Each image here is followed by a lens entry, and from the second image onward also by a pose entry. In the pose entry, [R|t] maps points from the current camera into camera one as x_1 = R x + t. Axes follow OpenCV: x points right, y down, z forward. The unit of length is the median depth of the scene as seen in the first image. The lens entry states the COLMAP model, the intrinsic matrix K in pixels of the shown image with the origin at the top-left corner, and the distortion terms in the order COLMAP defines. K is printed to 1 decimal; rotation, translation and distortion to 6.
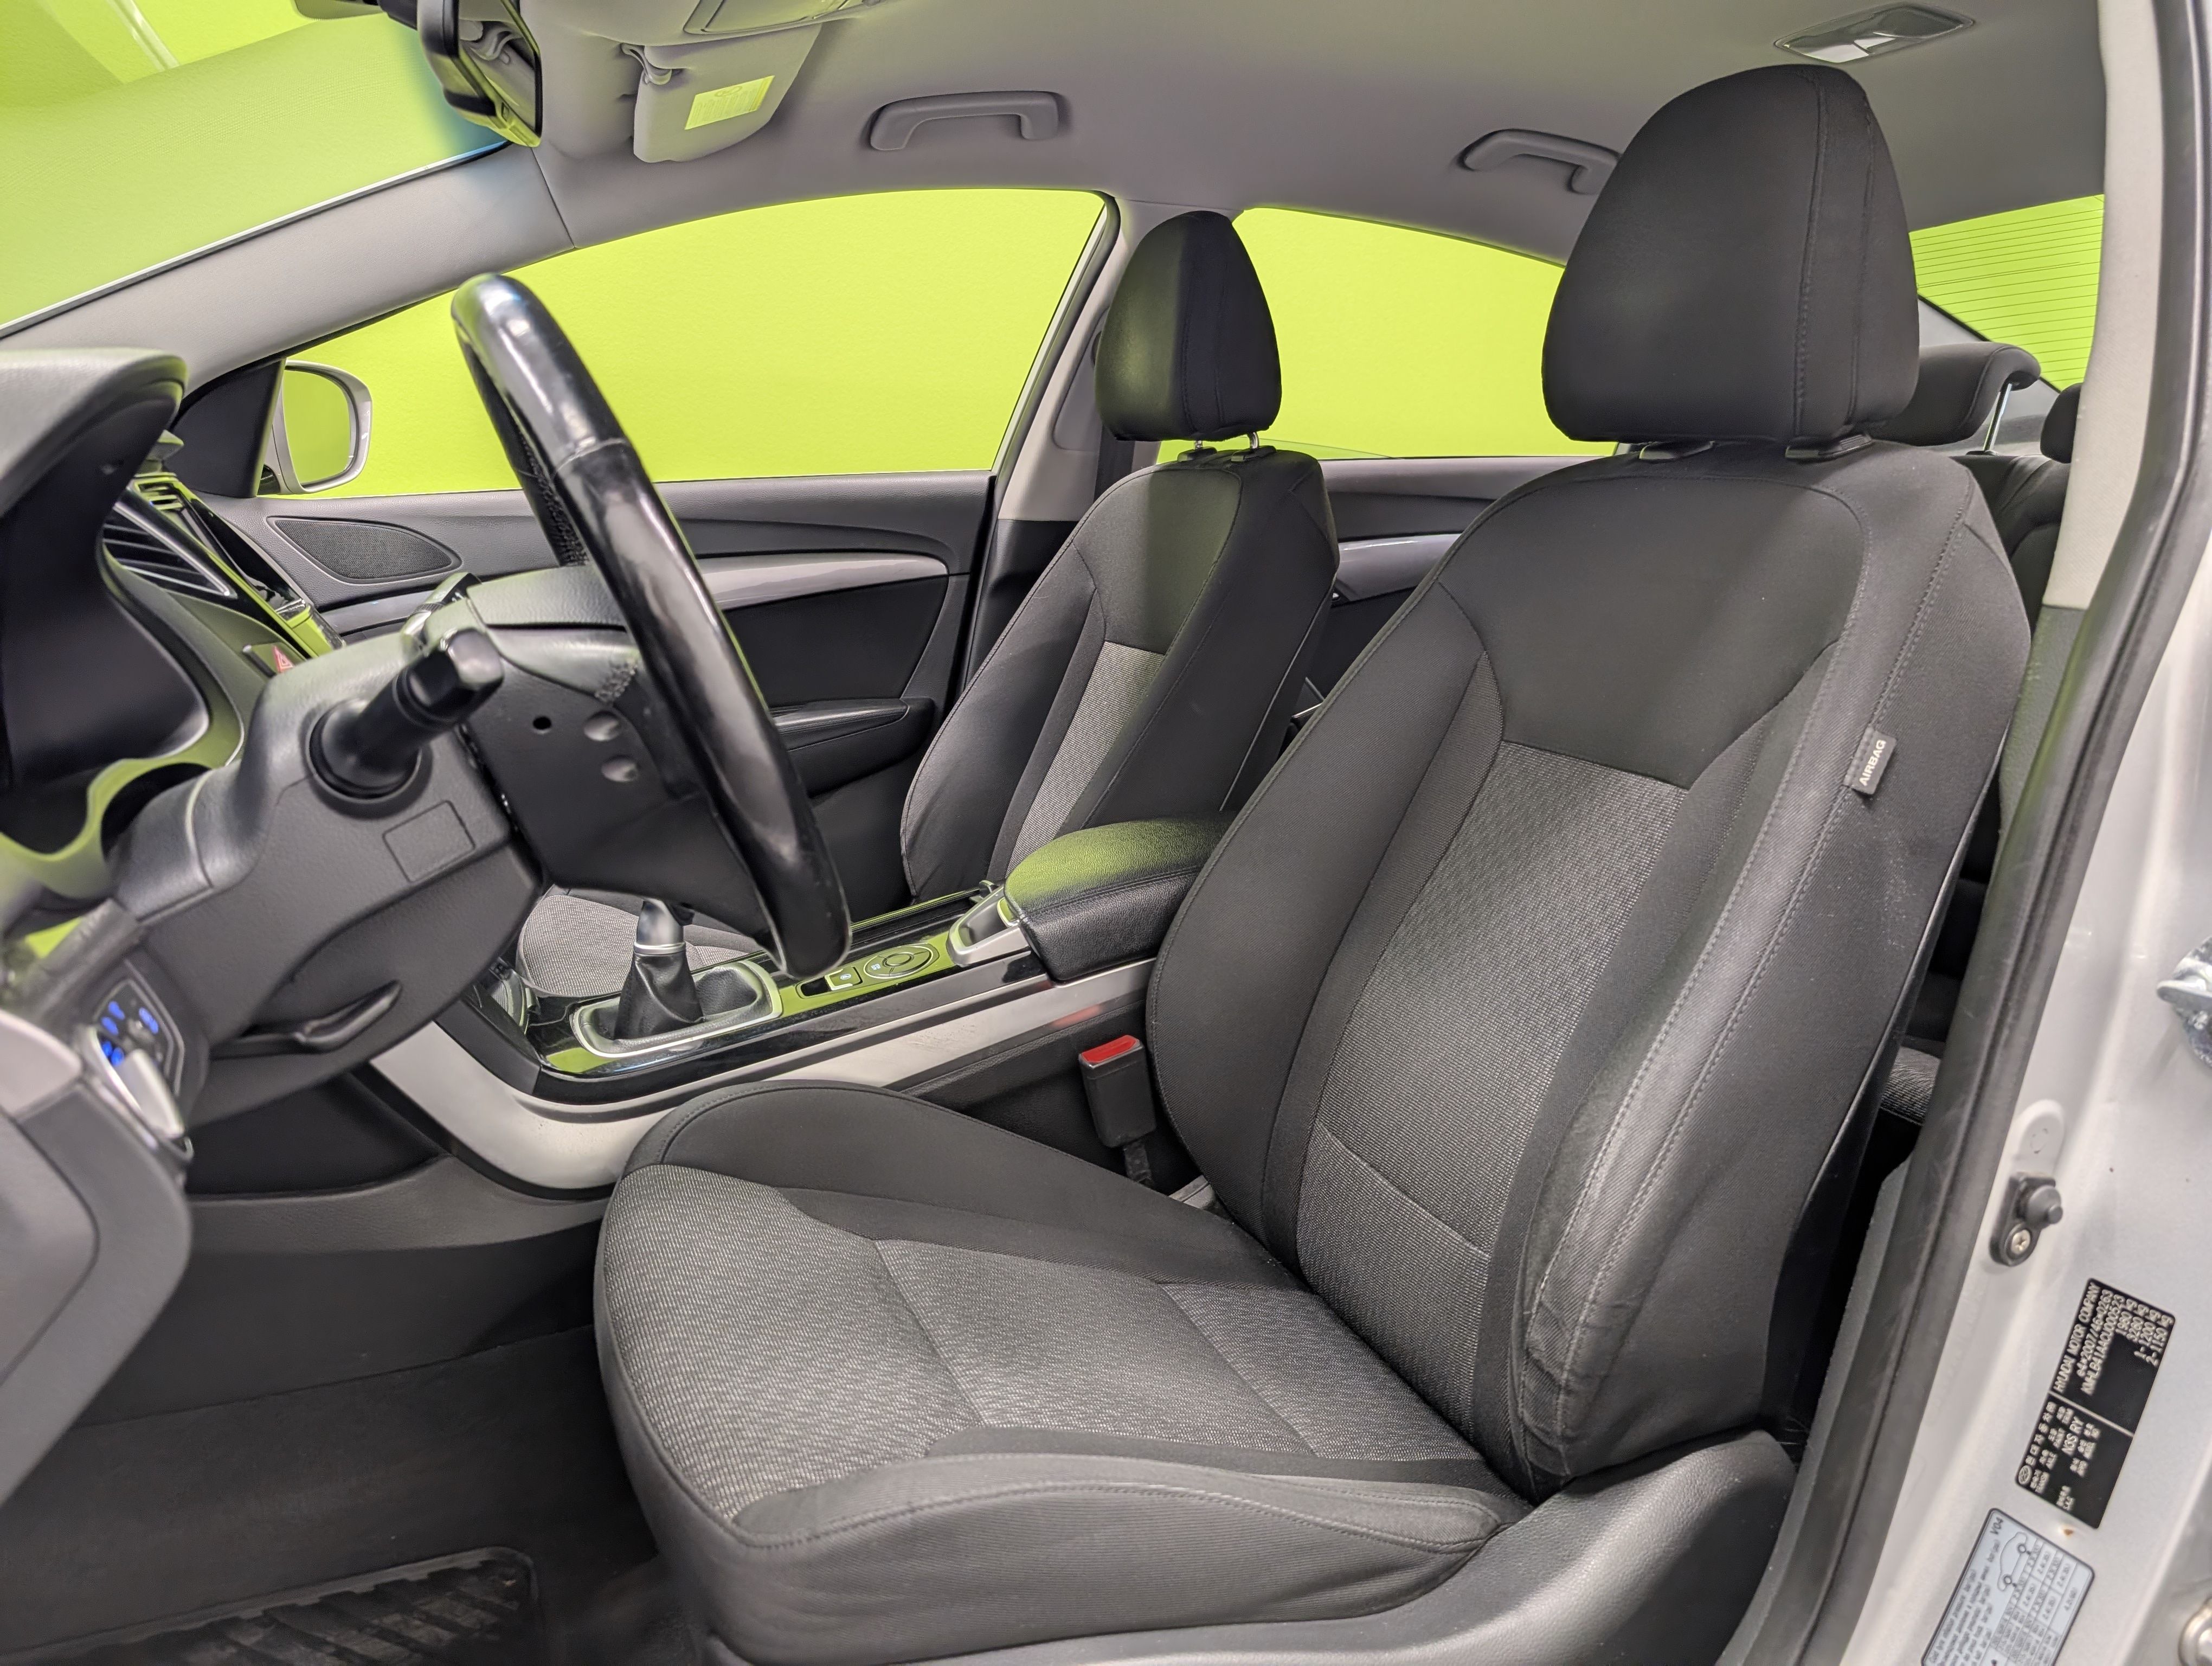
lens RADIAL K [[1577.2, 0, 1106.0], [0, 1577.2, 833.0], [0, 0, 1]] dist [-0.008124, -0.003780]
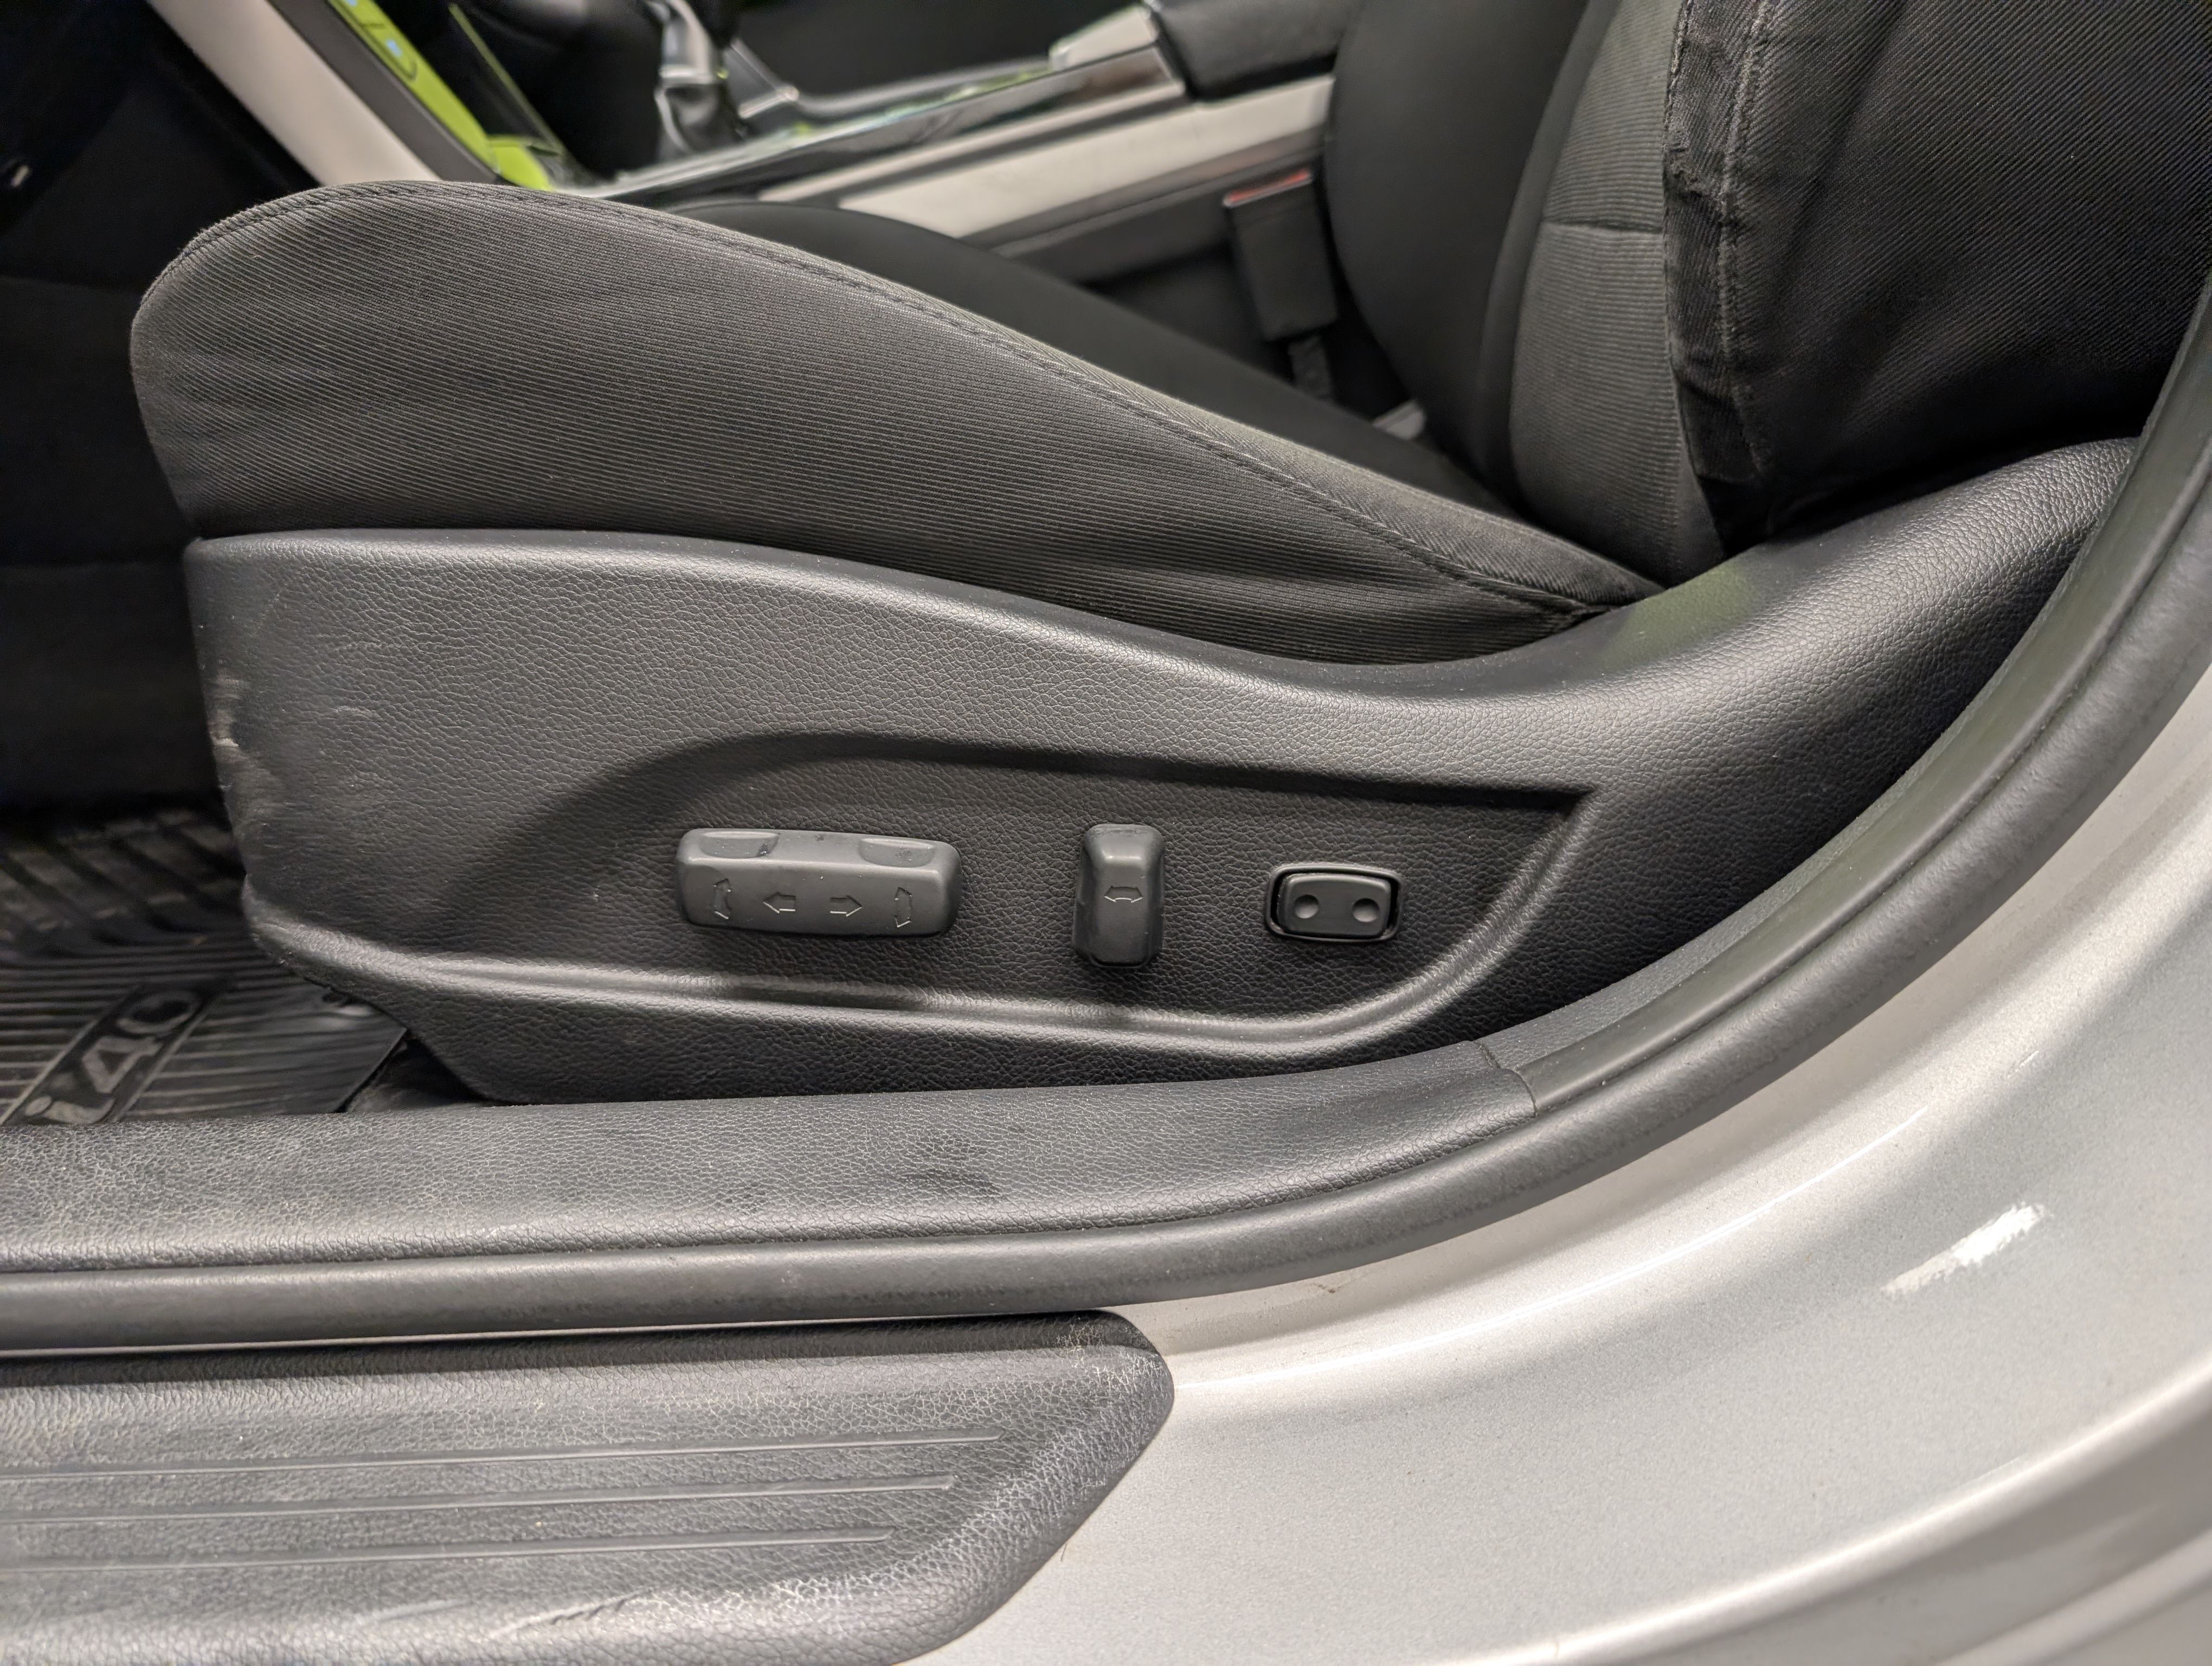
lens RADIAL K [[1423.6, 0, 1106.0], [0, 1423.6, 833.0], [0, 0, 1]] dist [-0.001440, -0.000486]
pose [[0.922006, 0.052595, -0.383588, 0.212774], [0.012494, 0.986173, 0.165248, 0.338157], [0.386975, -0.157153, 0.908600, 0.354534]]
